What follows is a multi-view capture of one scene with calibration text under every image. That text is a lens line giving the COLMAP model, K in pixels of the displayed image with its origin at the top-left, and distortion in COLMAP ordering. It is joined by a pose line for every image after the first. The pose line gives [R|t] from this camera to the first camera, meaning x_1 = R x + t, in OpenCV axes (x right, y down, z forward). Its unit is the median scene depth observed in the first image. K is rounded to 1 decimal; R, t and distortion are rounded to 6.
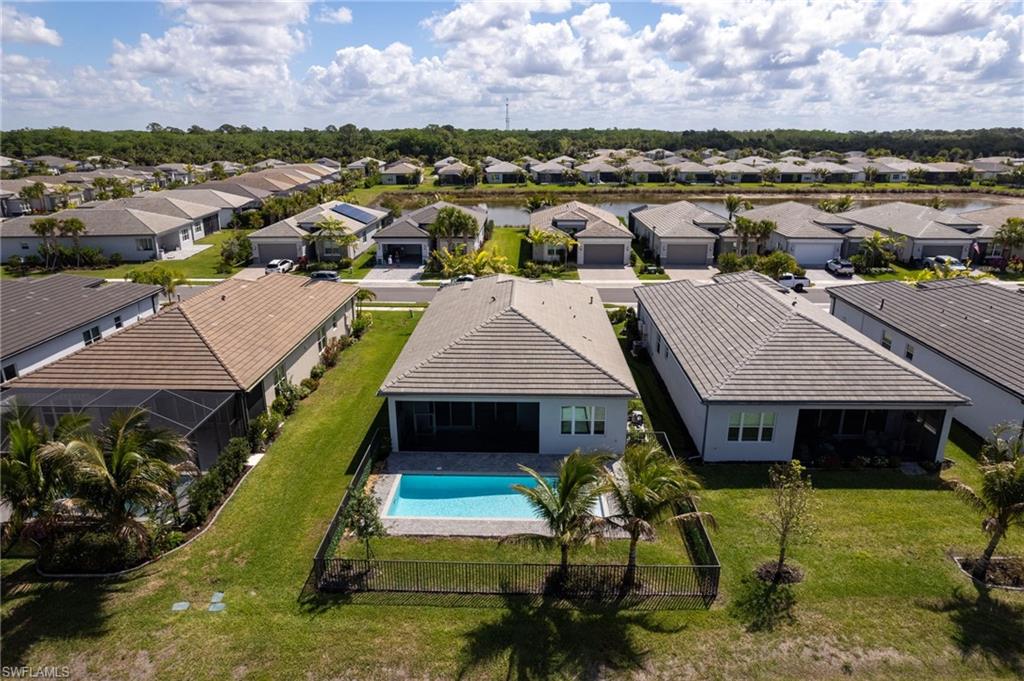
lens RADIAL K [[480.9, 0, 512.0], [0, 480.9, 340.5], [0, 0, 1]] dist [-0.022528, 0.010617]
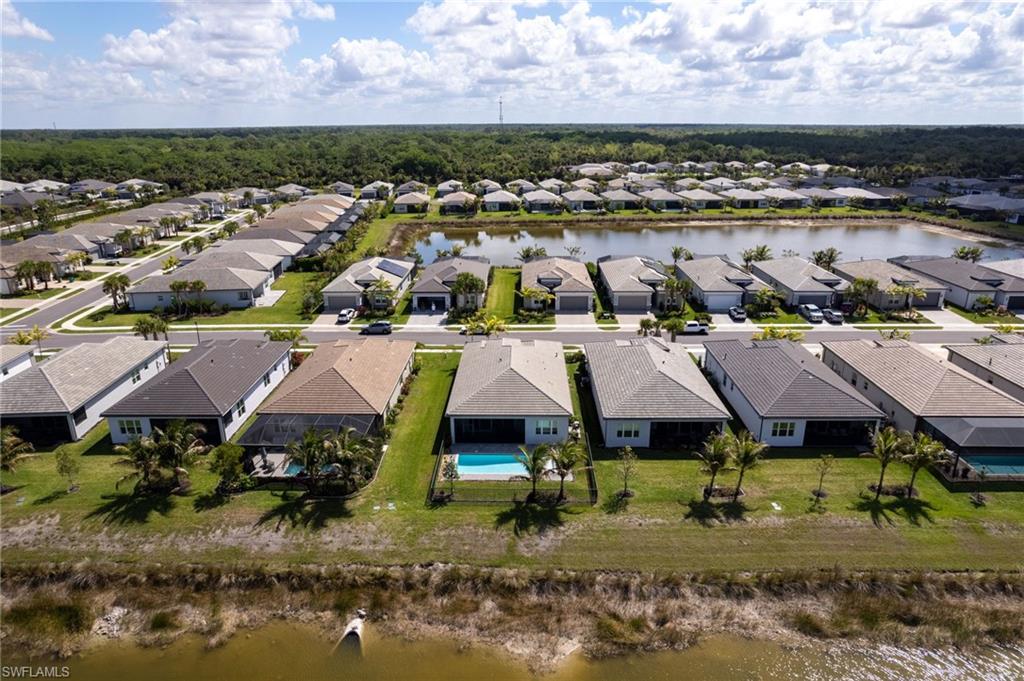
lens RADIAL K [[480.9, 0, 512.0], [0, 480.9, 340.5], [0, 0, 1]] dist [-0.022528, 0.010617]
pose [[0.999916, -0.004506, 0.012121, -0.008197], [0.004258, 0.999782, 0.020426, -0.092650], [-0.012210, -0.020373, 0.999718, -0.388422]]
